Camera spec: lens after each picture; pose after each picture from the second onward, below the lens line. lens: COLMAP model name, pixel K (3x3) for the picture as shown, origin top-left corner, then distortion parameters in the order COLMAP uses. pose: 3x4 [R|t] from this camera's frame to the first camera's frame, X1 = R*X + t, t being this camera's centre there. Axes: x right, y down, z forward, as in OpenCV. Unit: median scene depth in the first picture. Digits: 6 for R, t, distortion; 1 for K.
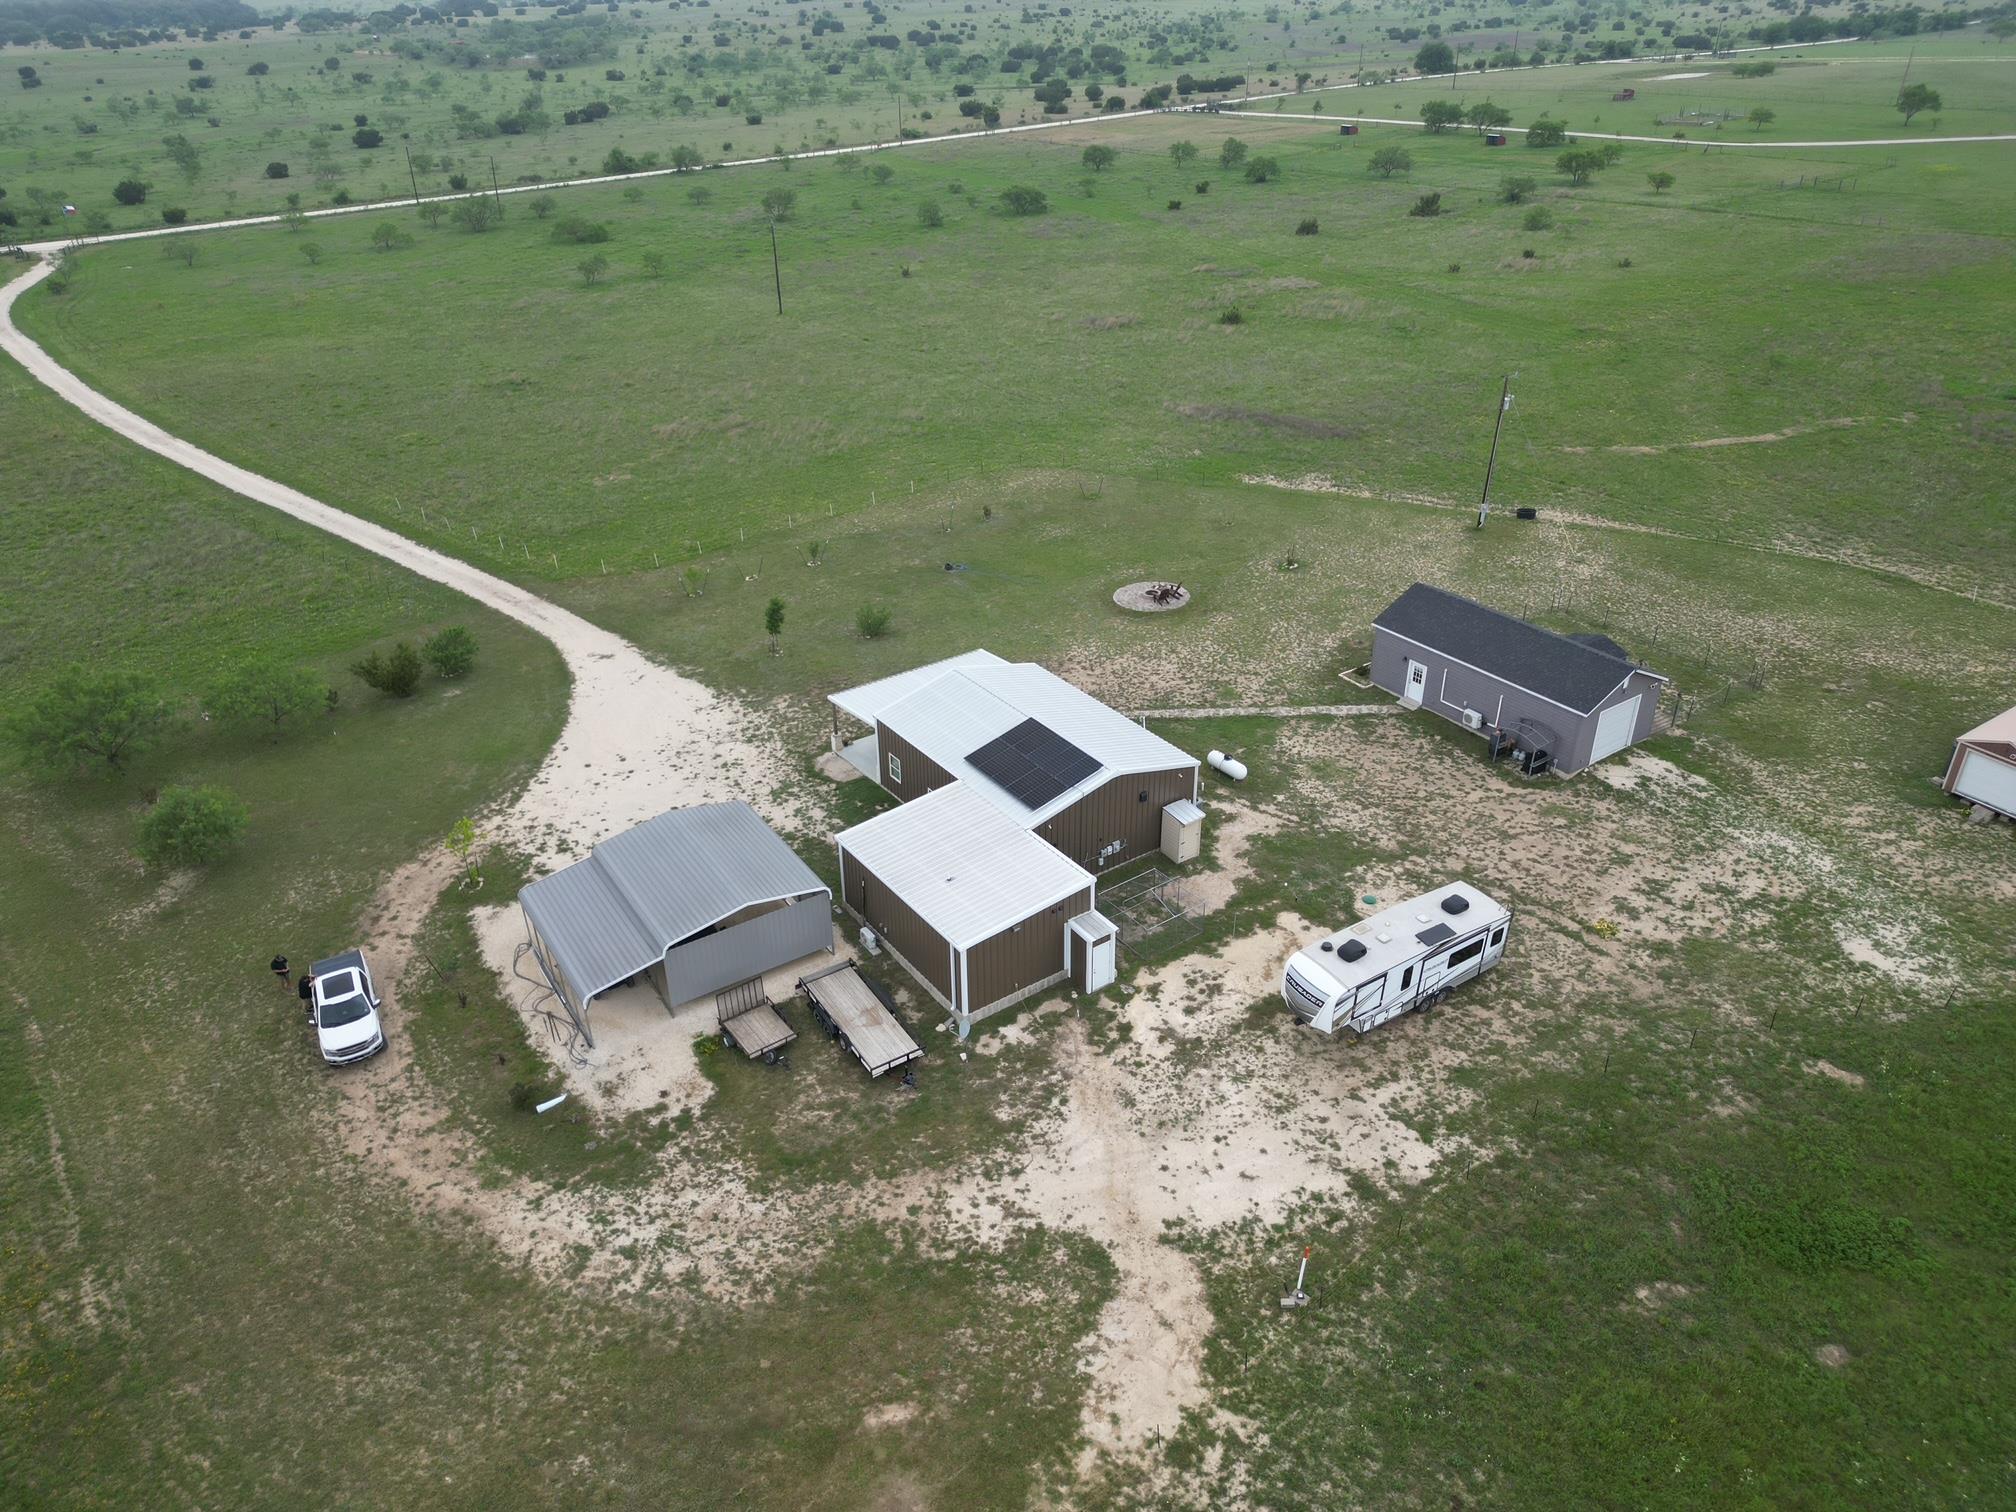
lens RADIAL K [[1419.6, 0, 1008.0], [0, 1419.6, 756.0], [0, 0, 1]] dist [0.017534, 0.003165]
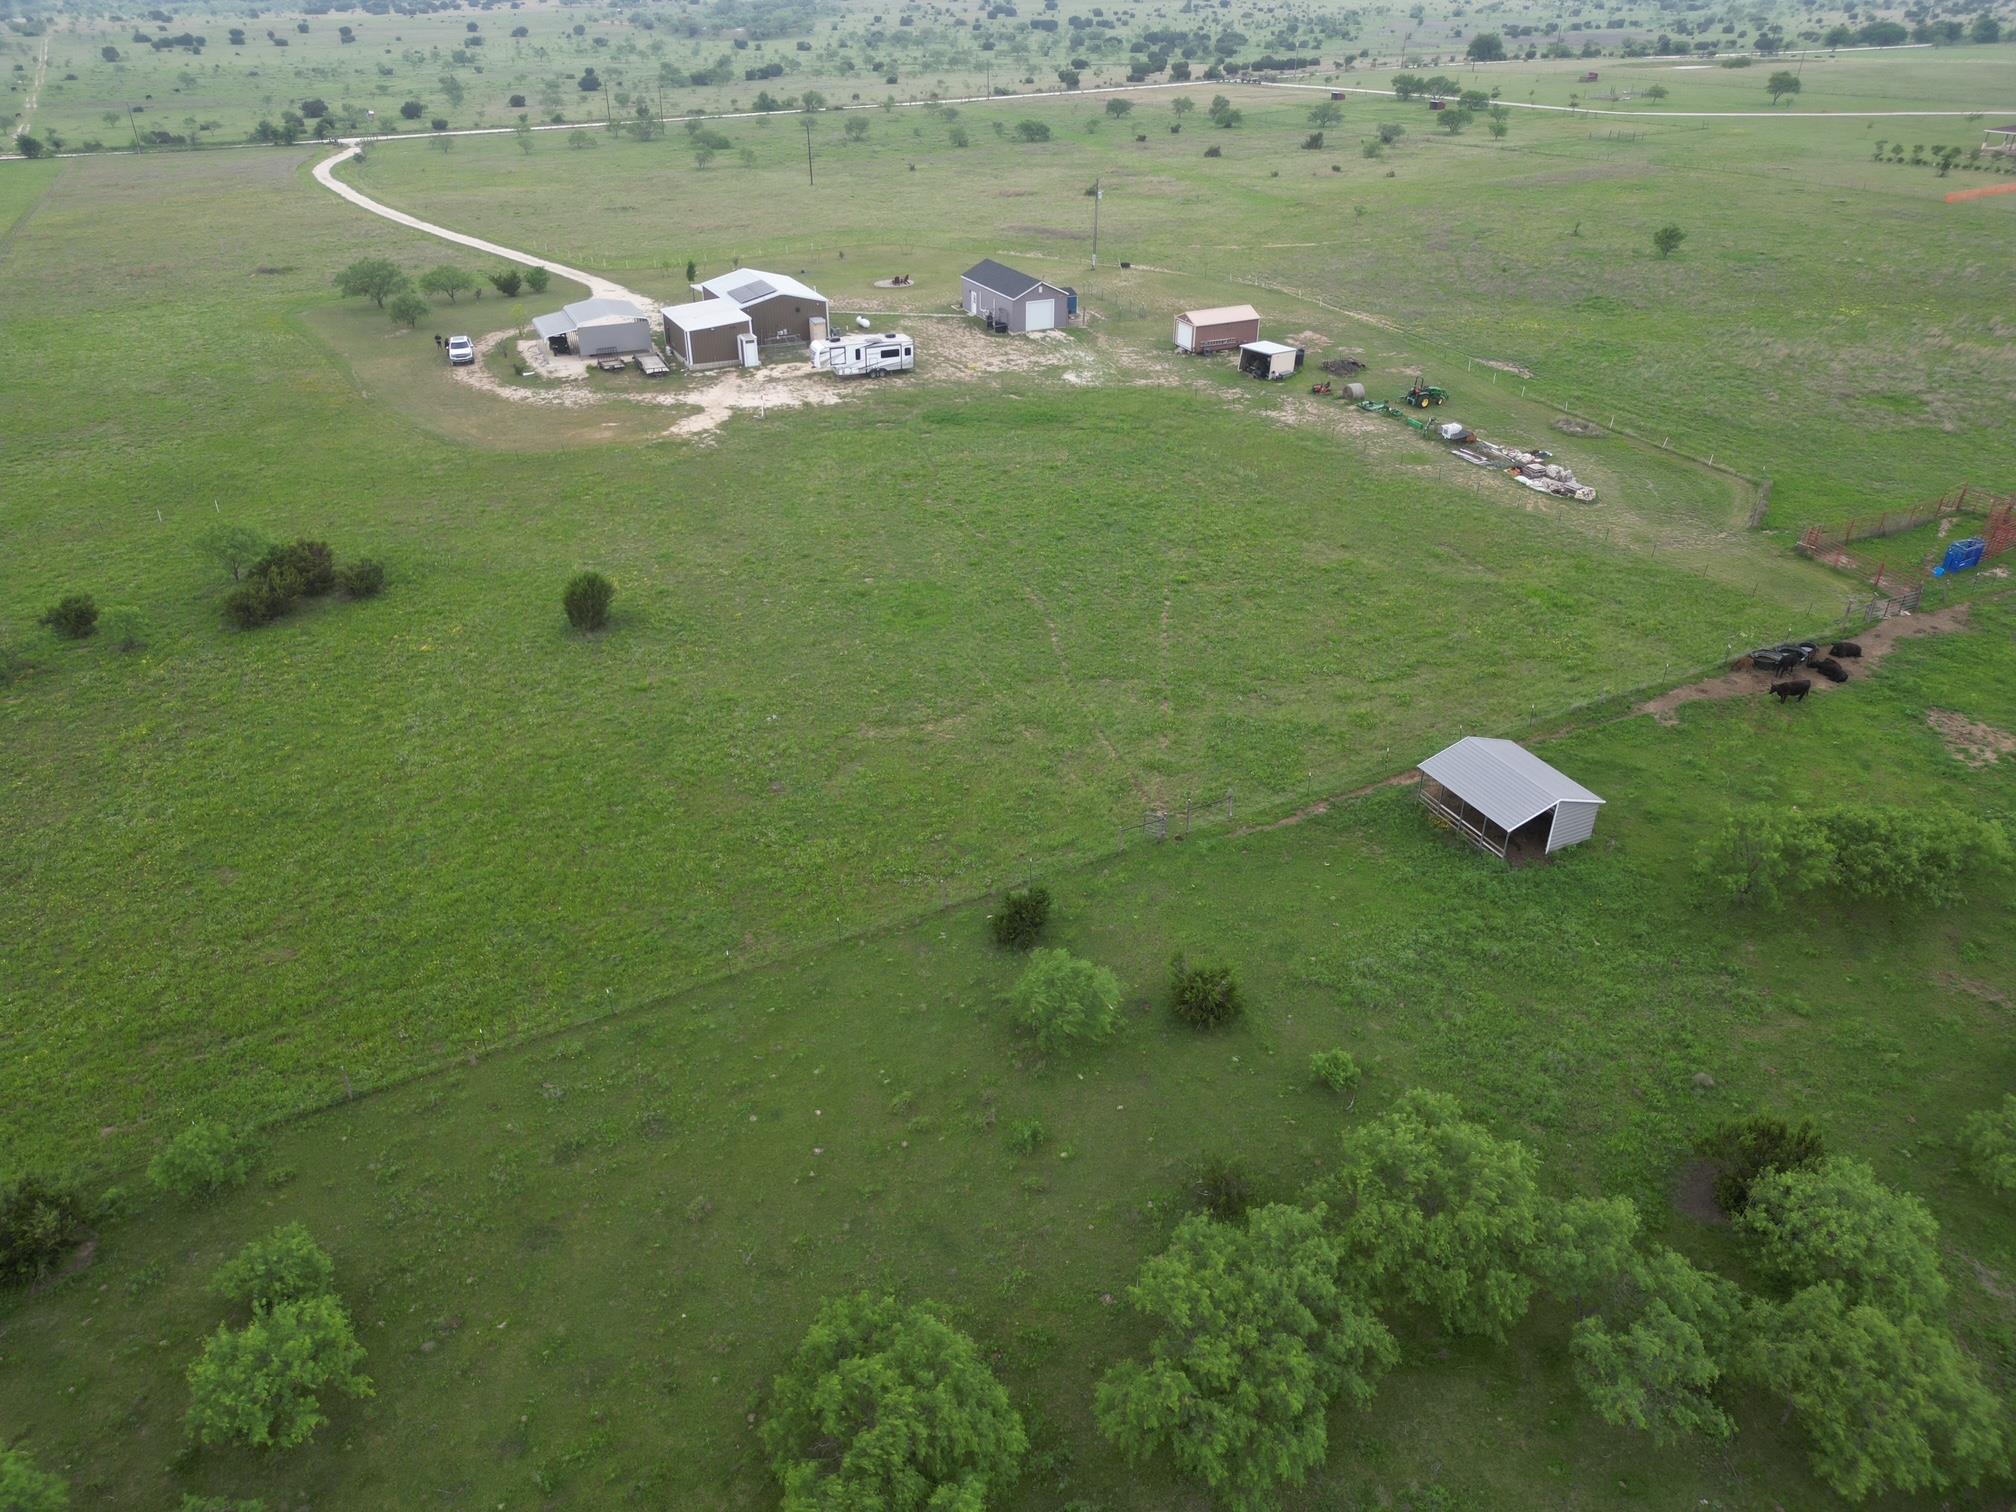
lens RADIAL K [[1389.4, 0, 1008.0], [0, 1389.4, 756.0], [0, 0, 1]] dist [0.065453, -0.063893]
pose [[0.988284, 0.091513, -0.122150, 0.175956], [-0.090545, 0.995801, 0.013468, 0.155988], [0.122870, -0.002250, 0.992420, -0.276208]]
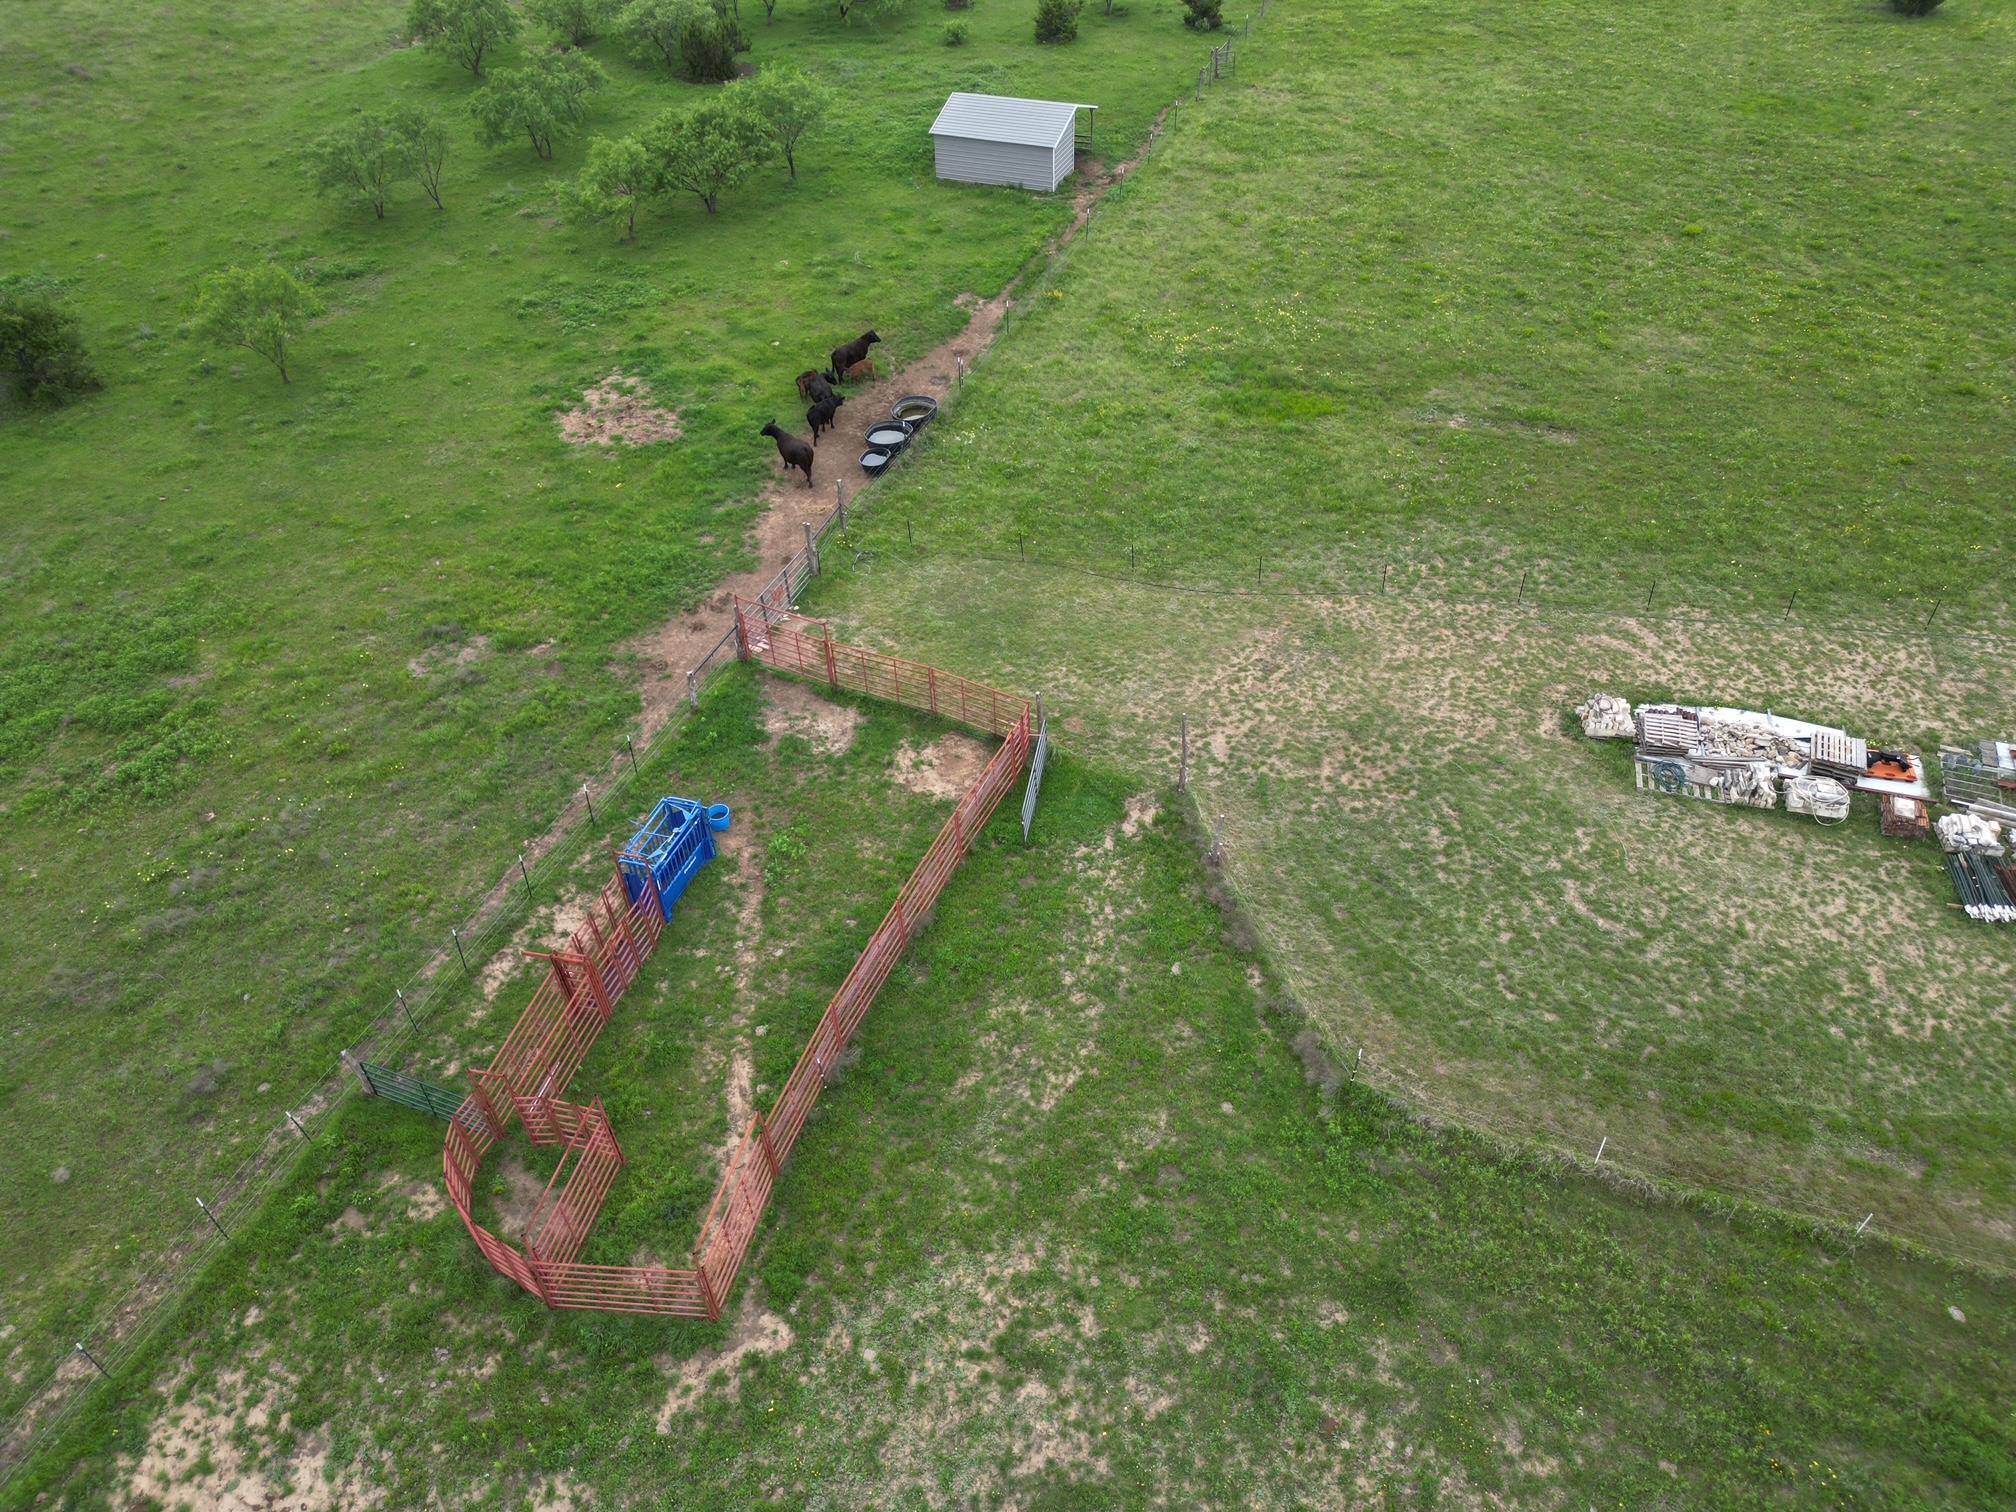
lens RADIAL K [[1419.6, 0, 1008.0], [0, 1419.6, 756.0], [0, 0, 1]] dist [0.017534, 0.003165]
pose [[-0.826296, 0.403025, -0.393453, 0.383784], [-0.257865, 0.350353, 0.900421, -0.033083], [0.500740, 0.845472, -0.185570, 0.132061]]
